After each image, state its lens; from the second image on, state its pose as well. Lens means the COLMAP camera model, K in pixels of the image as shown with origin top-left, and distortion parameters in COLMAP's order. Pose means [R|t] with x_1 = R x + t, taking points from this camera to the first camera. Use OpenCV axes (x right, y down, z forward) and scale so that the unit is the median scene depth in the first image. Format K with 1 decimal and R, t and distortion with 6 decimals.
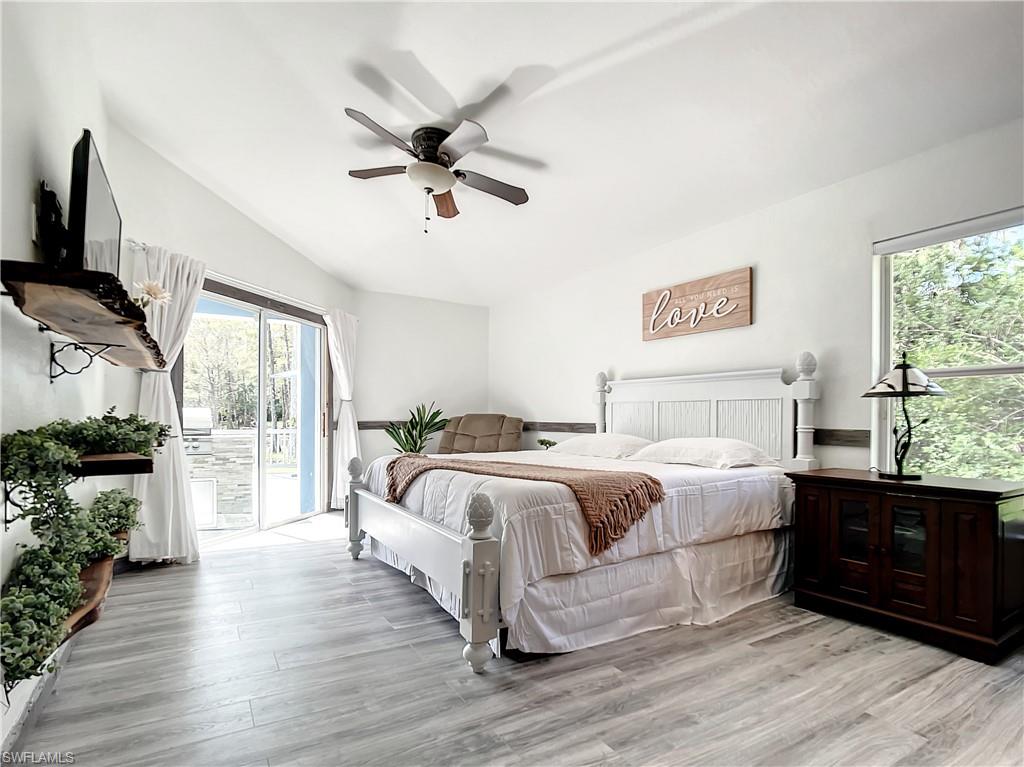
lens RADIAL K [[466.8, 0, 498.7], [0, 466.8, 421.9], [0, 0, 1]] dist [-0.024934, 0.007260]
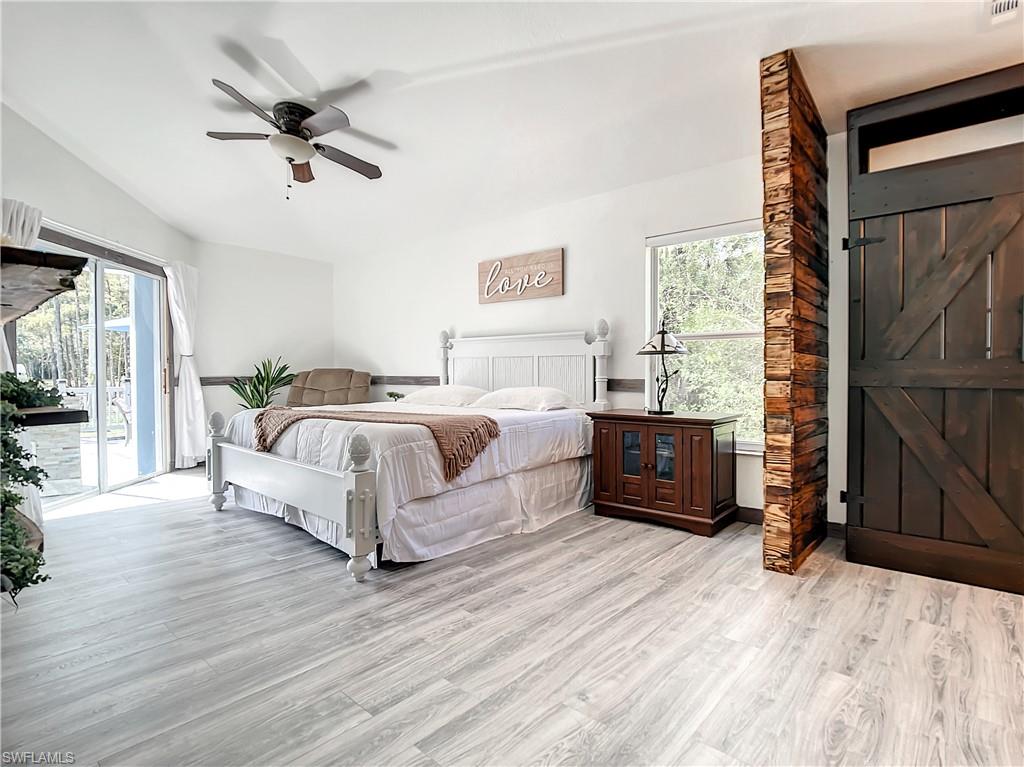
lens RADIAL K [[546.7, 0, 512.0], [0, 546.7, 383.5], [0, 0, 1]] dist [-0.026784, 0.000670]
pose [[0.927906, -0.015680, 0.372485, -0.154417], [0.010999, 0.999832, 0.014690, 0.003220], [-0.372653, -0.009534, 0.927922, -0.366320]]
